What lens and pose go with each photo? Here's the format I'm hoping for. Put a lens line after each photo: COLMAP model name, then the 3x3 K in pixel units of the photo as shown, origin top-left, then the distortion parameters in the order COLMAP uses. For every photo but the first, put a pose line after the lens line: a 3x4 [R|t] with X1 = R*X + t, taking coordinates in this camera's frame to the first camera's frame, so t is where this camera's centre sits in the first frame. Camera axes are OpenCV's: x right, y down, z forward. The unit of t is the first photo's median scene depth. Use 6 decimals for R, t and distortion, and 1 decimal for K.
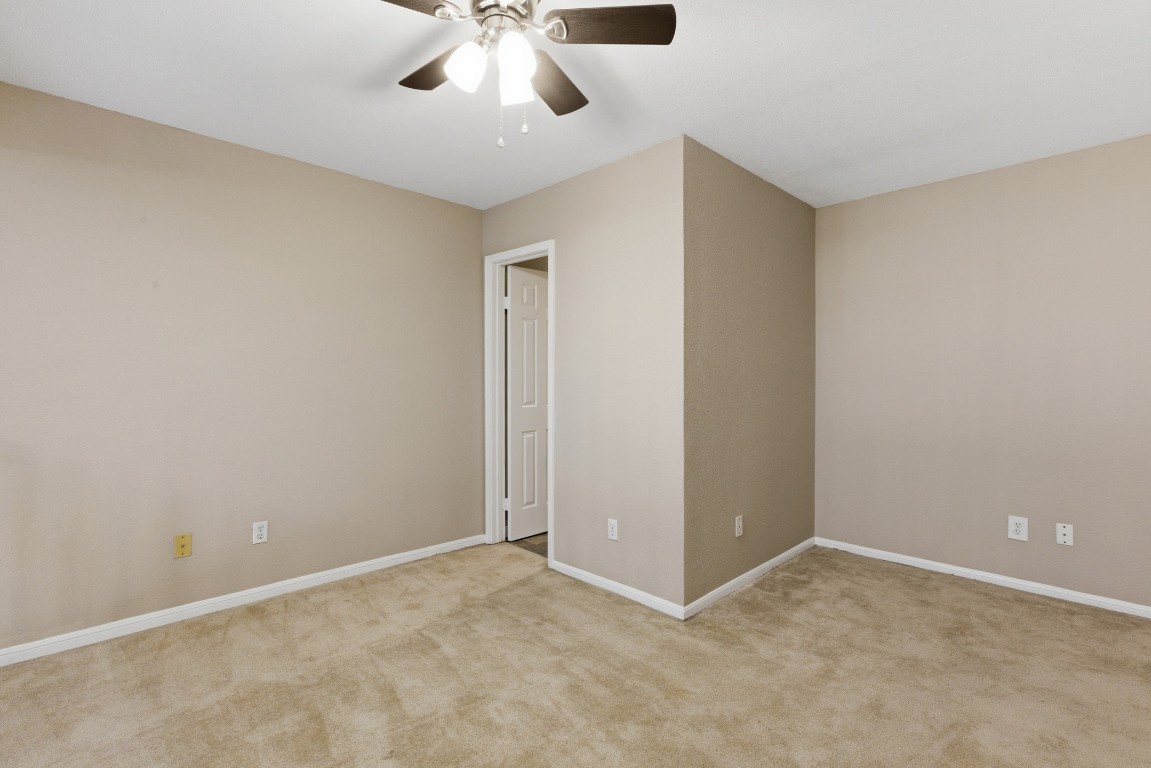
lens RADIAL K [[518.6, 0, 575.5], [0, 518.6, 384.0], [0, 0, 1]] dist [-0.000946, 0.000613]
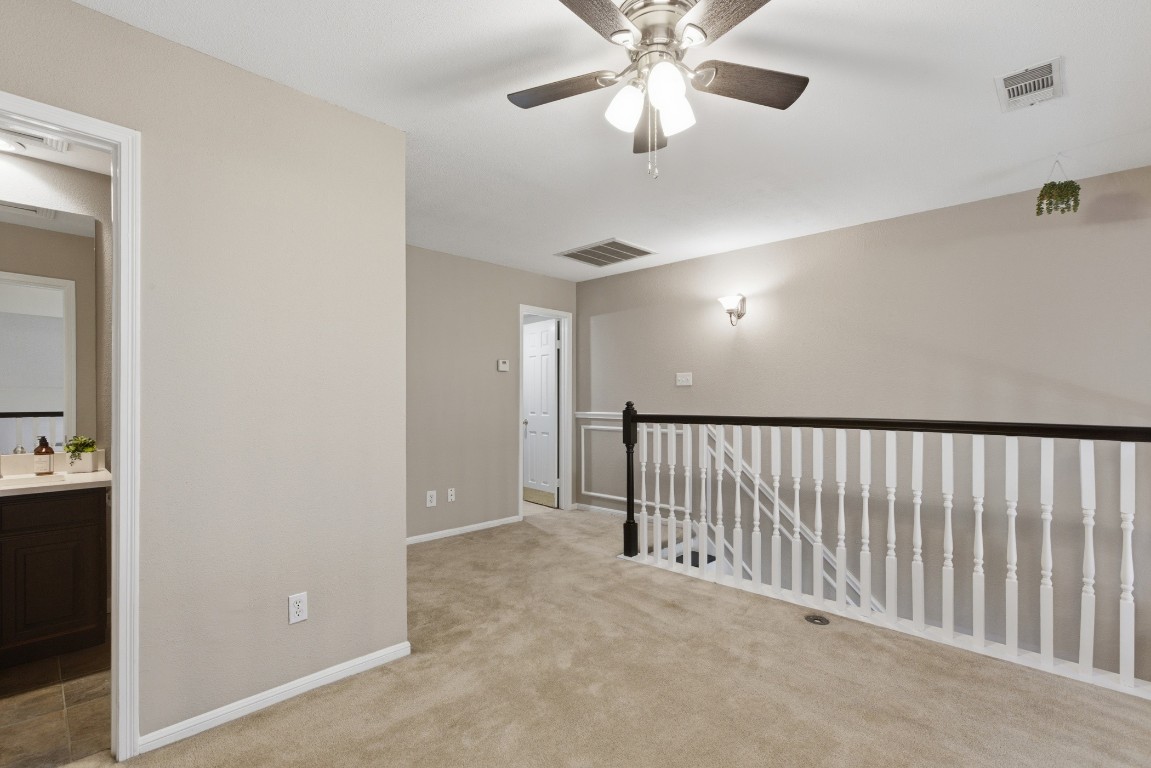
lens RADIAL K [[528.3, 0, 572.3], [0, 528.3, 399.9], [0, 0, 1]] dist [-0.000538, 0.001303]
pose [[-0.015435, -0.003976, 0.999873, -0.745284], [0.002661, 0.999988, 0.004017, -0.008015], [-0.999877, 0.002723, -0.015424, 0.713778]]
